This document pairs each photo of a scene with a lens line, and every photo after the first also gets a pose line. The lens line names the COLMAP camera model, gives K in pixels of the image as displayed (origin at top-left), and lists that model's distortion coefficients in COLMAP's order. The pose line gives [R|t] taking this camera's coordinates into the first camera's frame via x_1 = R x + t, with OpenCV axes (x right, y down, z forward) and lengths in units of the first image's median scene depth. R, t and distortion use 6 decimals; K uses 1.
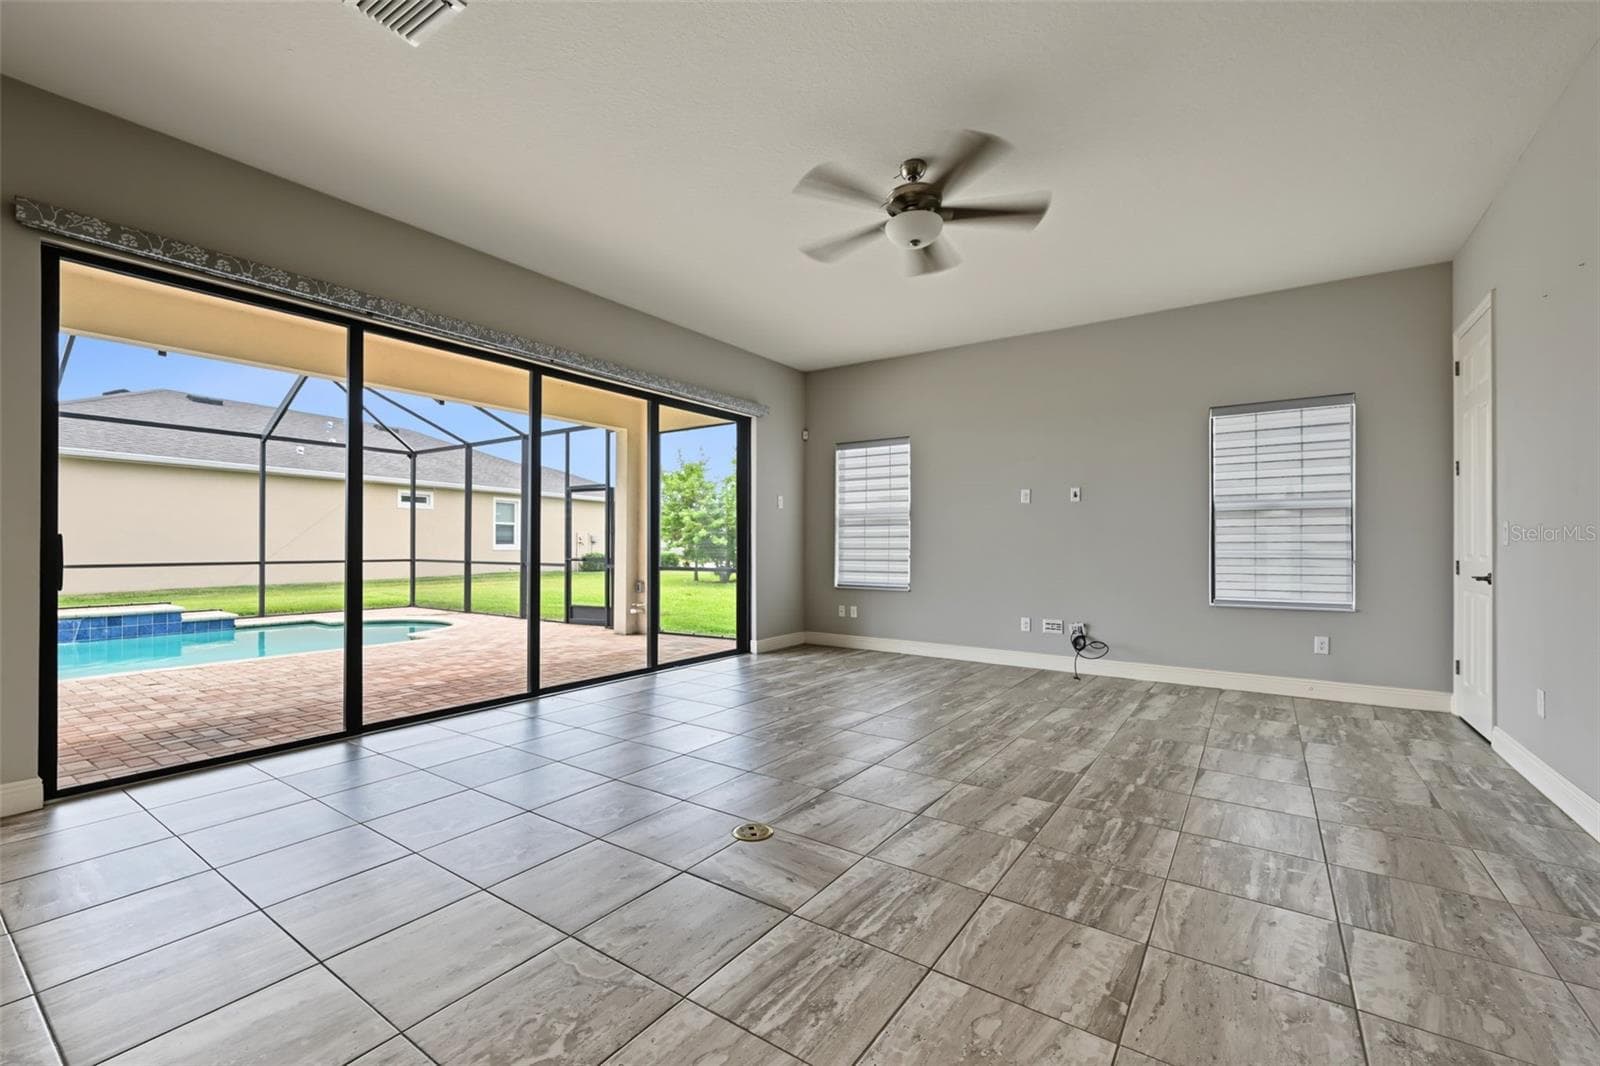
lens RADIAL K [[661.5, 0, 804.3], [0, 661.5, 533.2], [0, 0, 1]] dist [-0.000393, 0.000346]
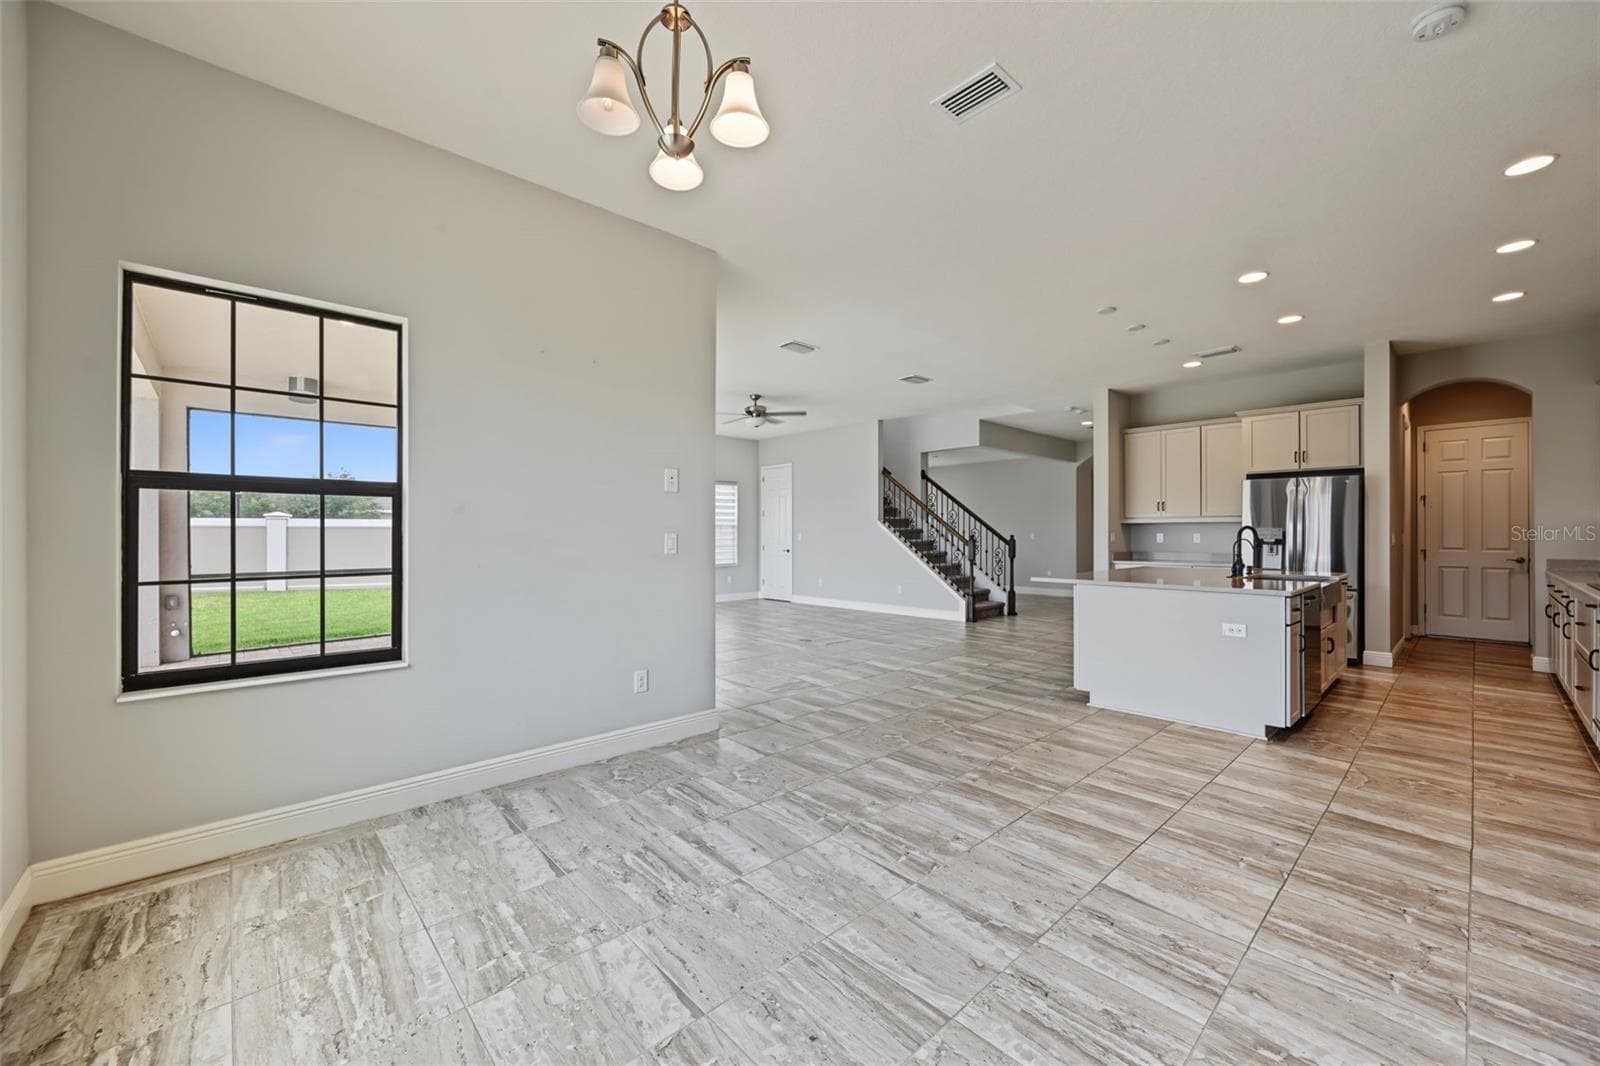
lens RADIAL K [[631.8, 0, 798.8], [0, 631.8, 530.8], [0, 0, 1]] dist [-0.001008, 0.000878]
pose [[0.213503, -0.001626, 0.976941, -1.547263], [-0.014805, 0.999878, 0.004900, -0.035600], [-0.976830, -0.015510, 0.213453, 0.222503]]
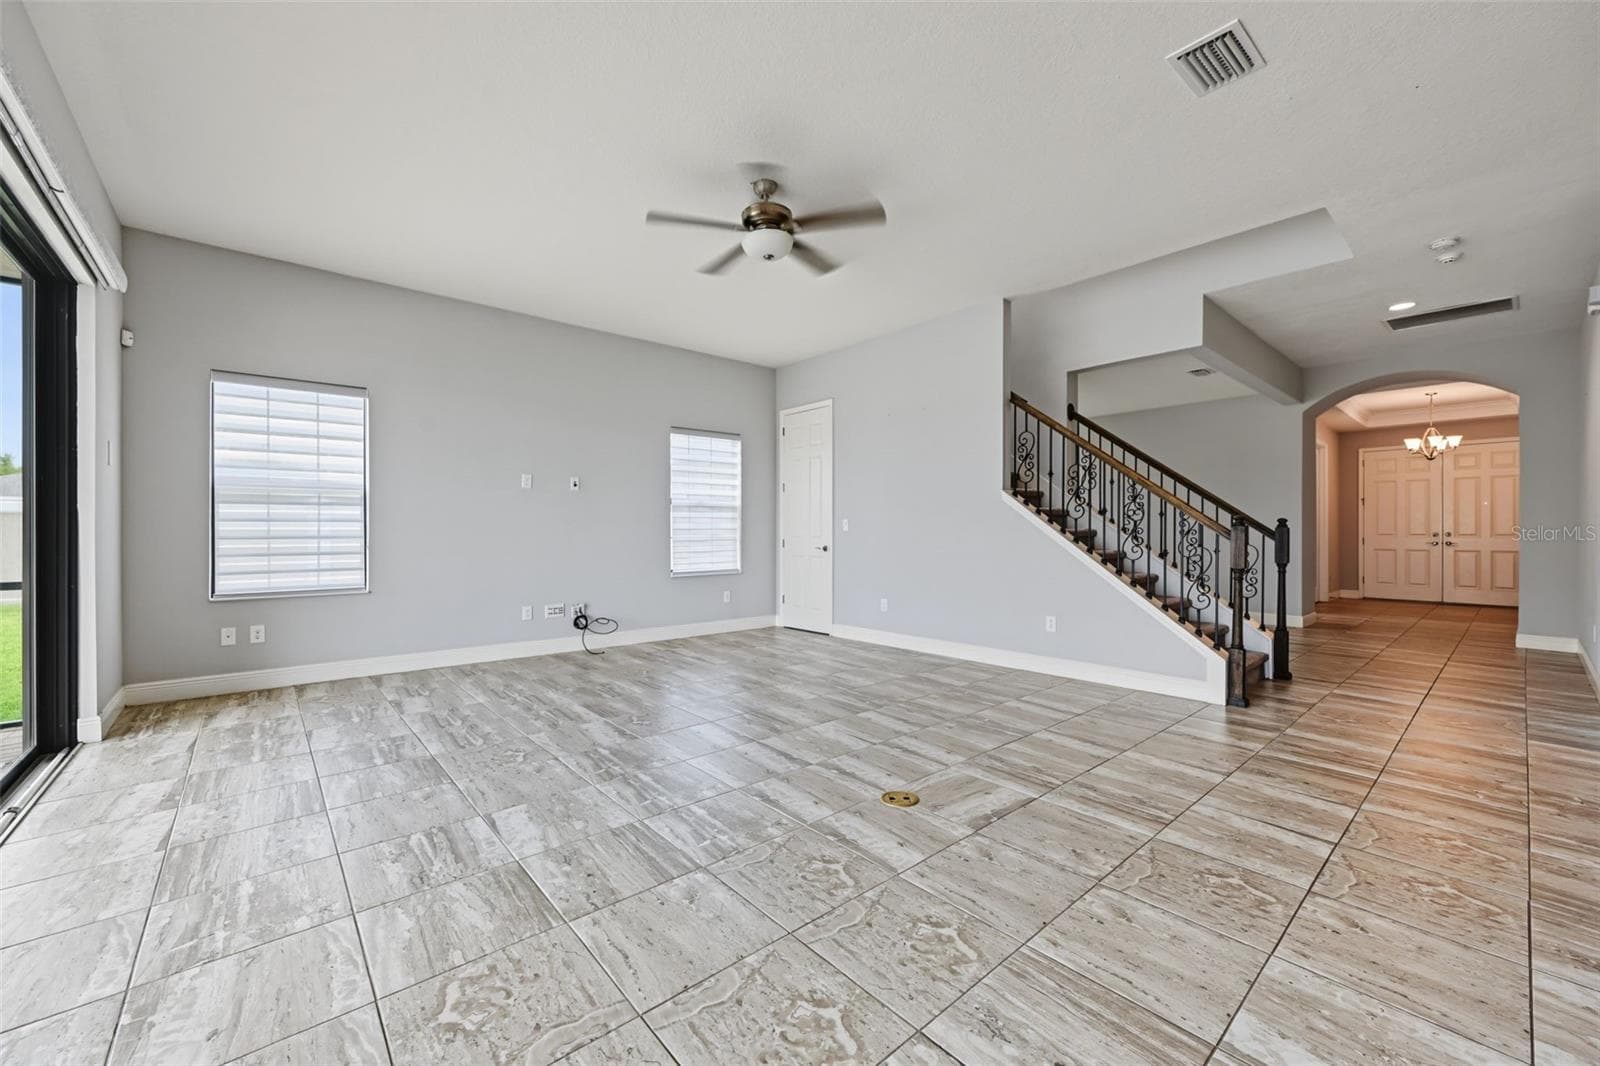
lens RADIAL K [[631.8, 0, 796.6], [0, 631.8, 534.7], [0, 0, 1]] dist [-0.001008, 0.000878]
pose [[0.249627, -0.007783, 0.968311, -0.592538], [-0.017471, 0.999769, 0.012540, 0.004852], [-0.968184, -0.020048, 0.249433, 0.484569]]
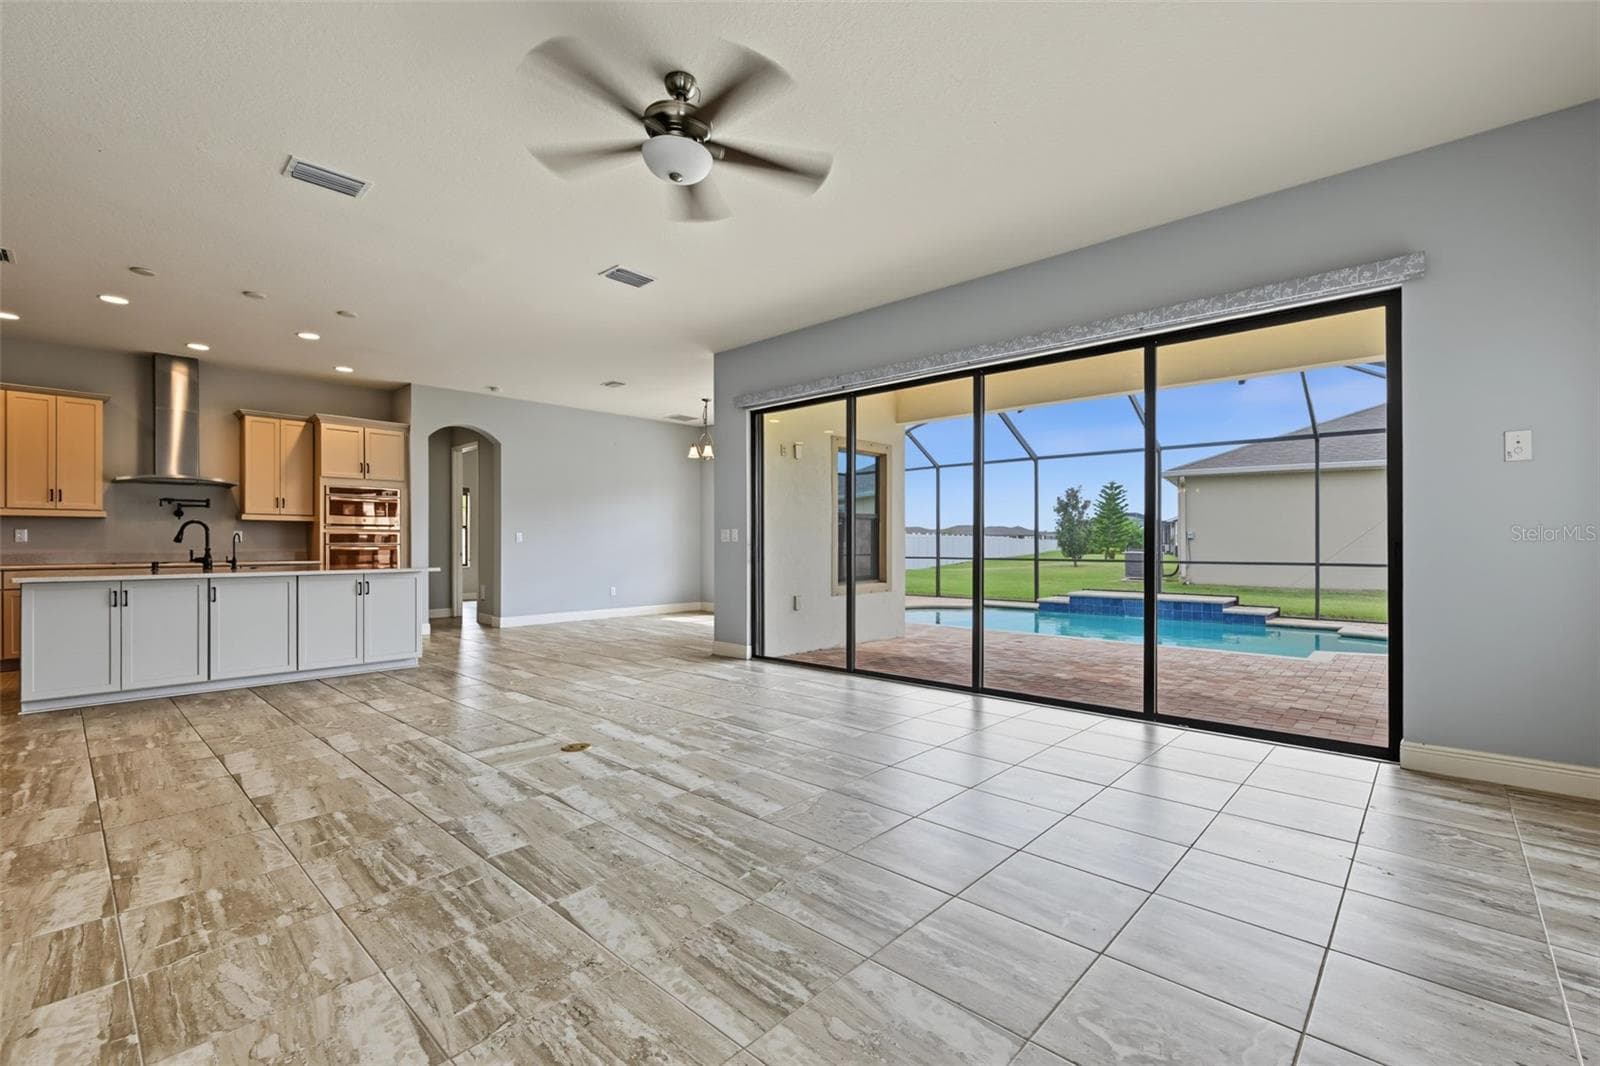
lens RADIAL K [[679.2, 0, 803.5], [0, 679.2, 548.2], [0, 0, 1]] dist [-0.000429, -0.000461]
pose [[-0.129149, 0.002034, -0.991623, 0.693072], [0.016628, 0.999862, -0.000115, 0.016534], [0.991486, -0.016504, -0.129165, 0.890367]]
